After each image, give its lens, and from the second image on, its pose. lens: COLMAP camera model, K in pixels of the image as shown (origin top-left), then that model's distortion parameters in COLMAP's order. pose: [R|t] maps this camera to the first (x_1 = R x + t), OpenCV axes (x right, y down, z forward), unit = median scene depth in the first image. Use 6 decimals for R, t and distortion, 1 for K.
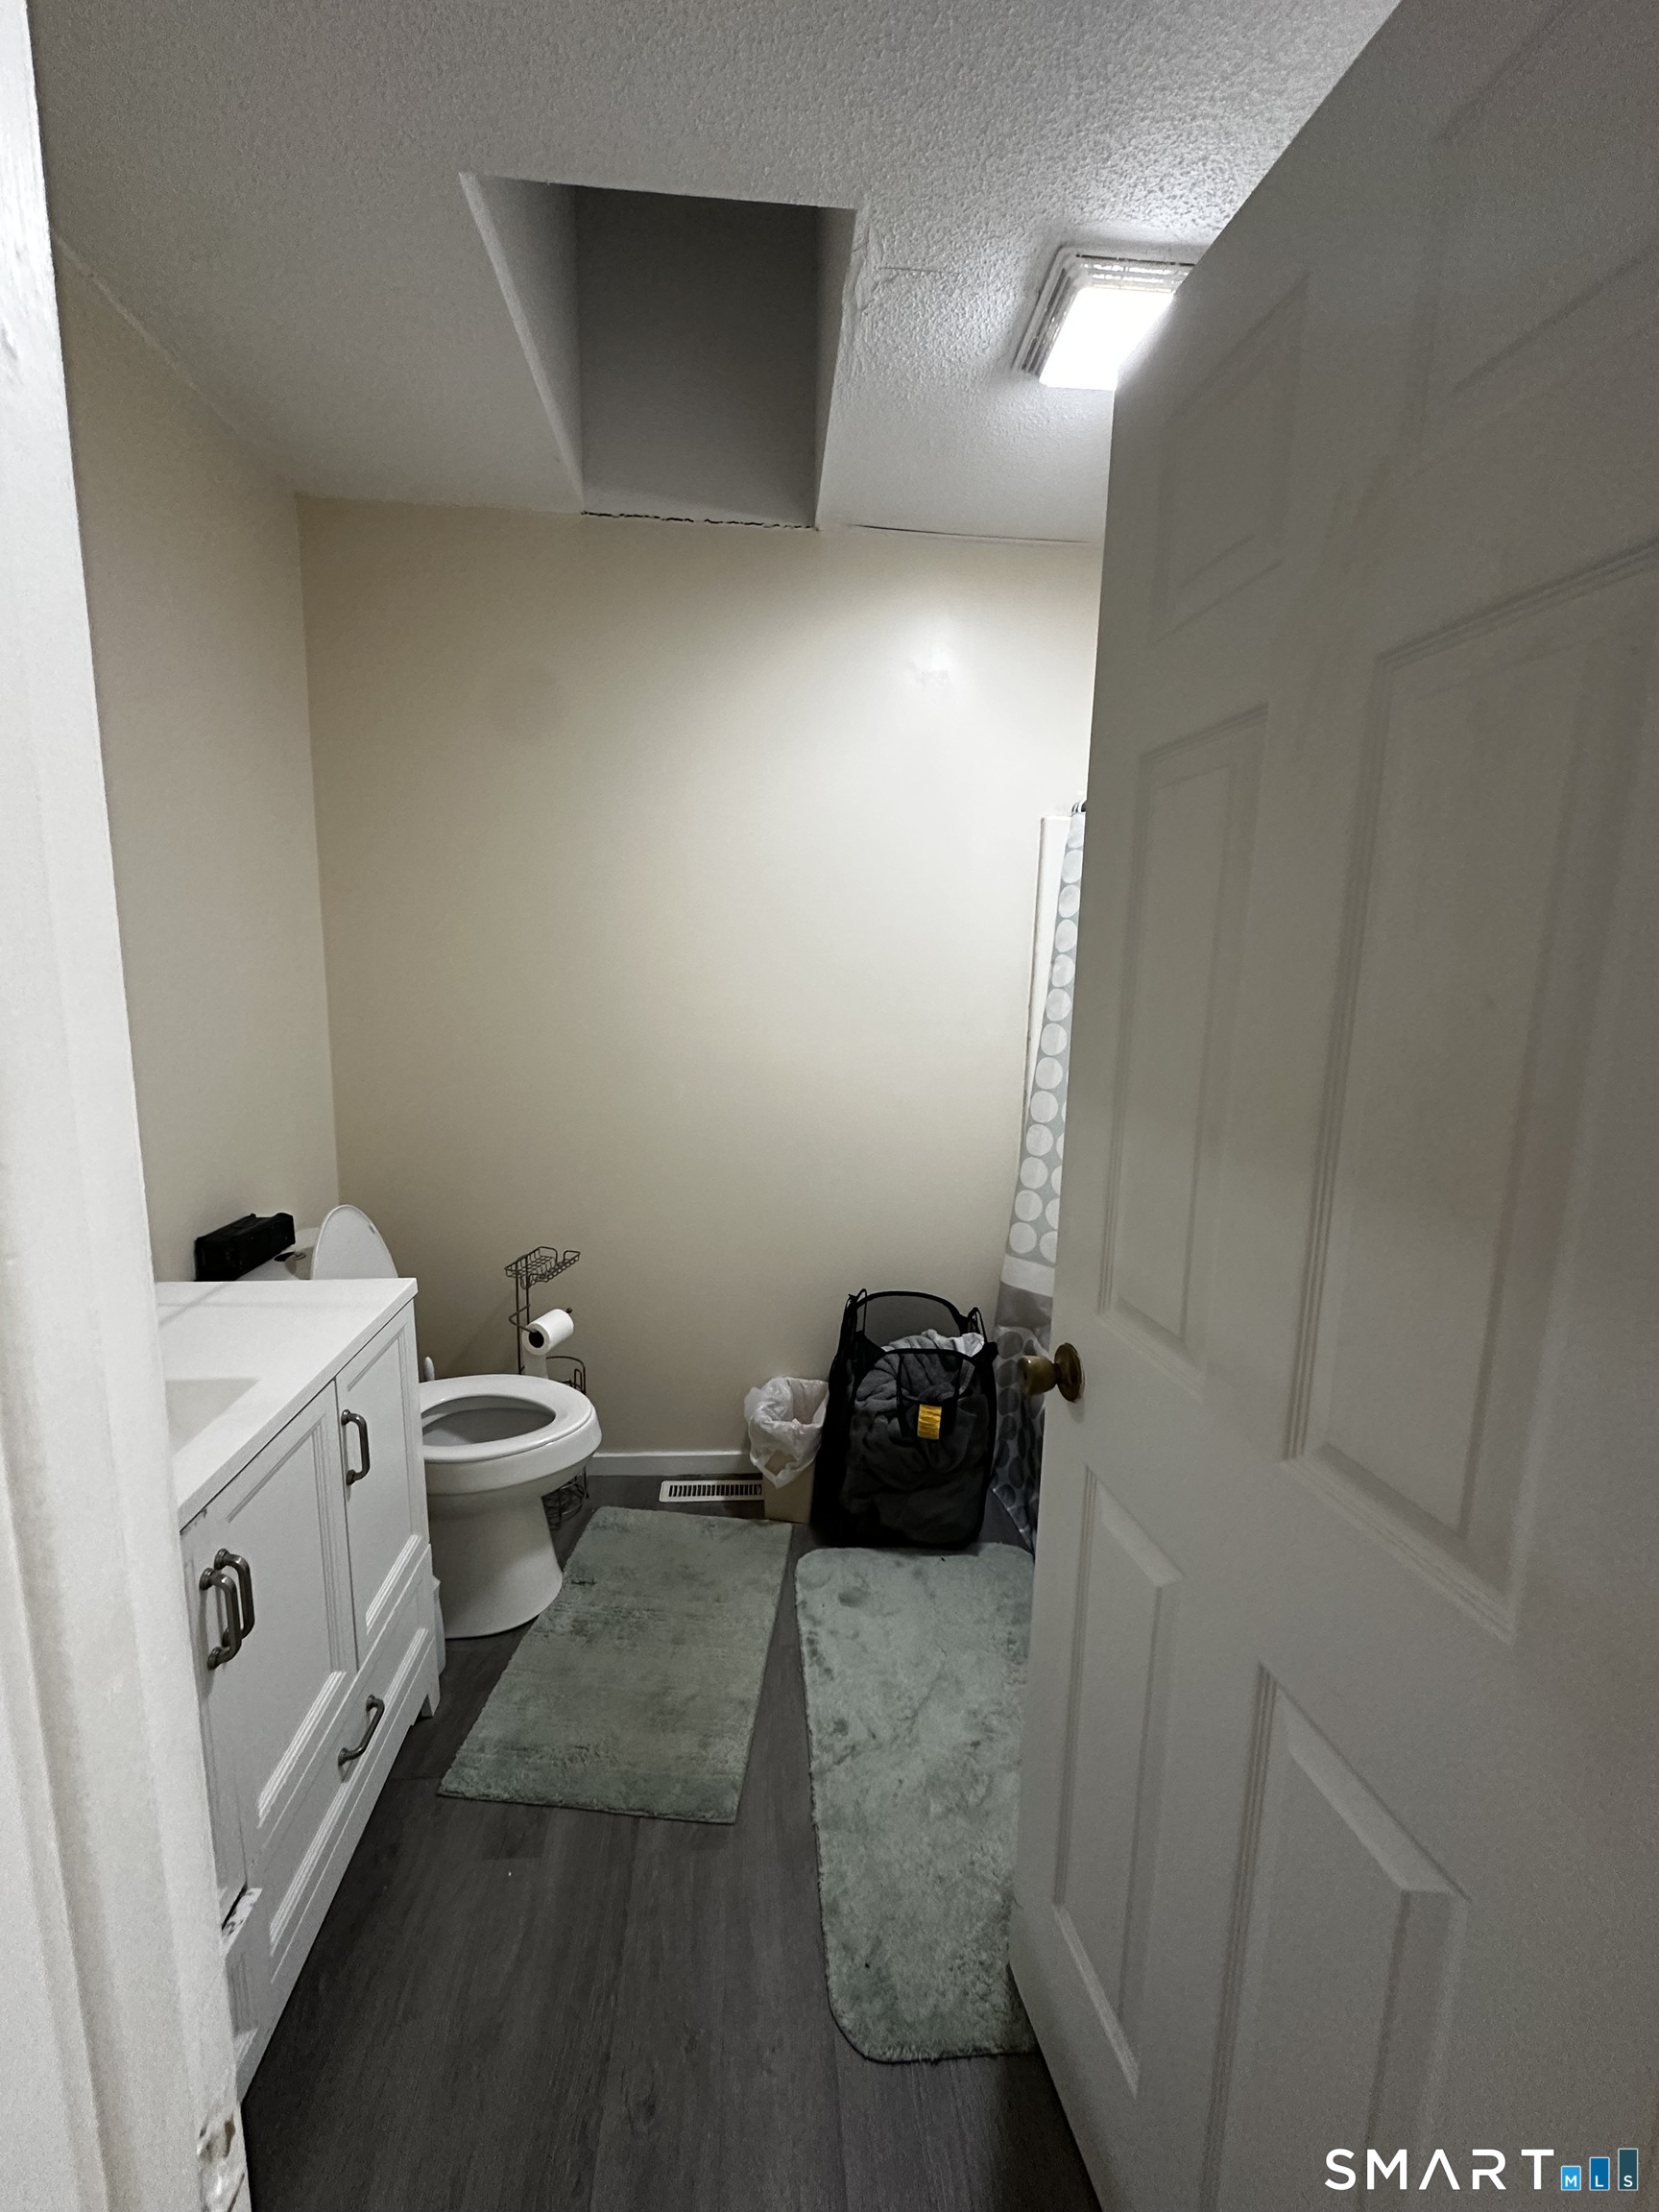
lens RADIAL K [[891.5, 0, 829.8], [0, 891.5, 1107.7], [0, 0, 1]] dist [-0.006222, 0.003152]
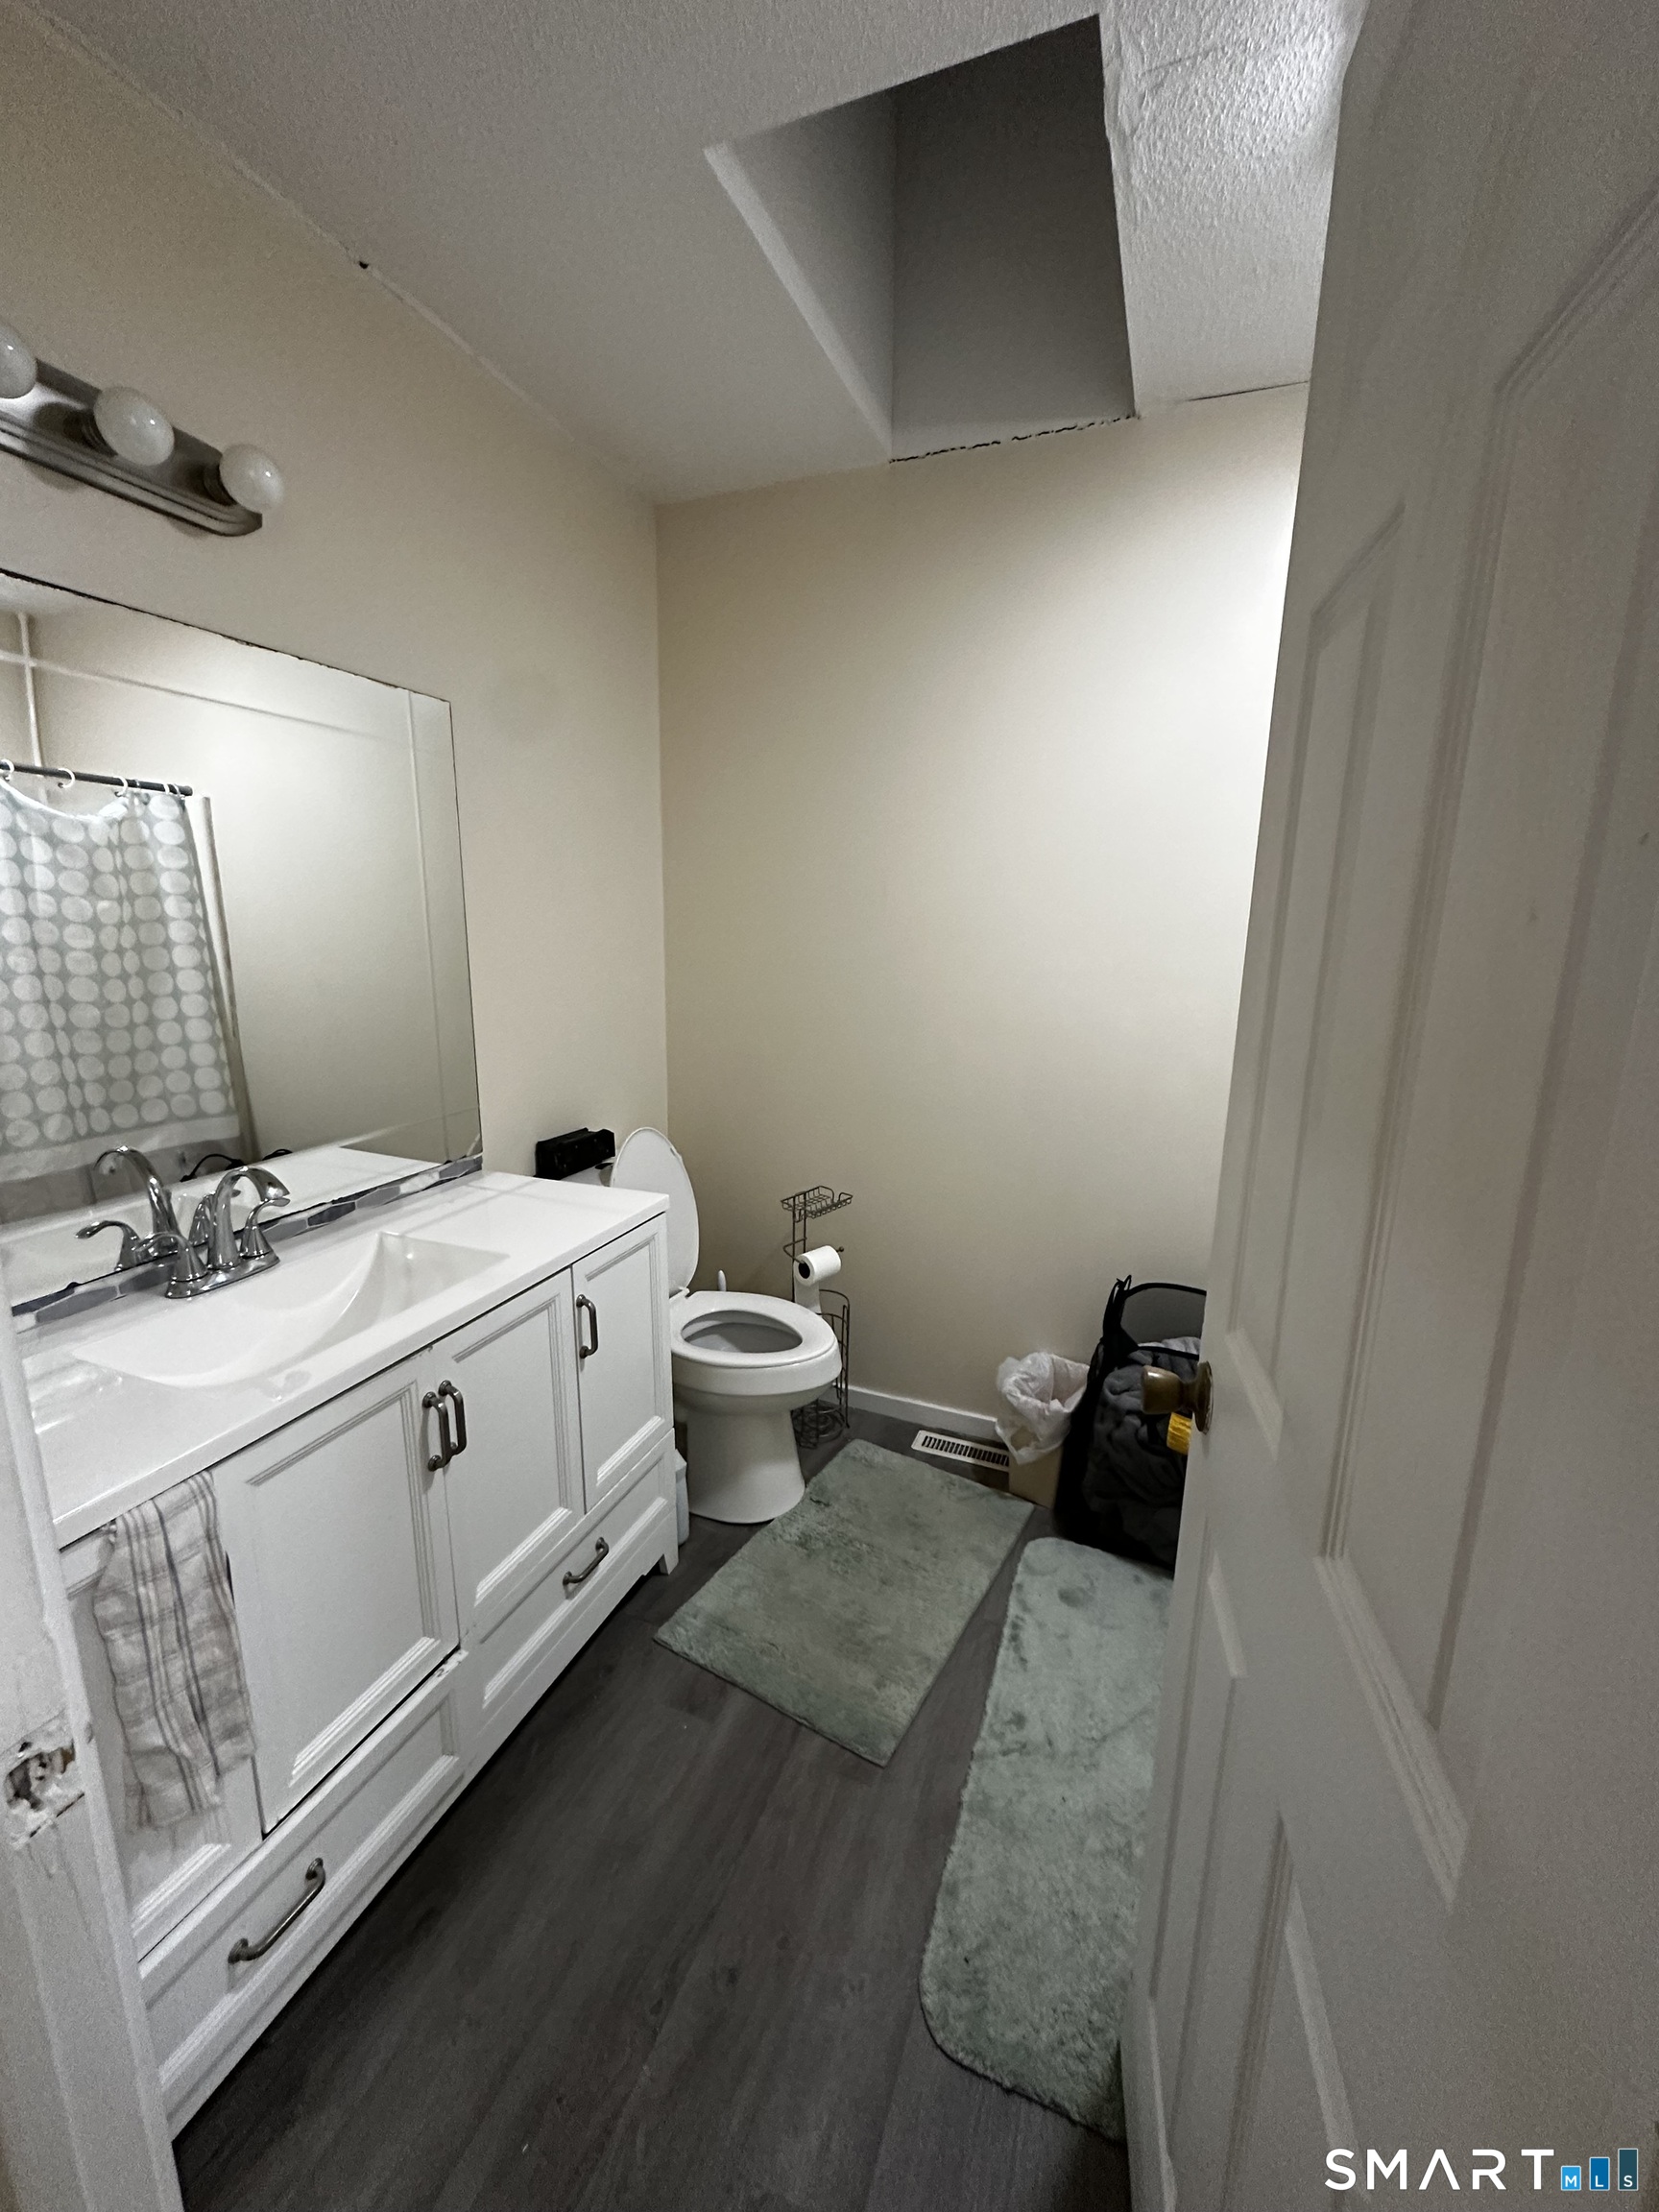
lens RADIAL K [[891.5, 0, 829.8], [0, 891.5, 1107.7], [0, 0, 1]] dist [-0.006222, 0.003152]
pose [[0.893372, 0.081824, -0.441805, 0.181332], [-0.063796, 0.996416, 0.055538, 0.003978], [0.444766, -0.021430, 0.895390, 0.067496]]
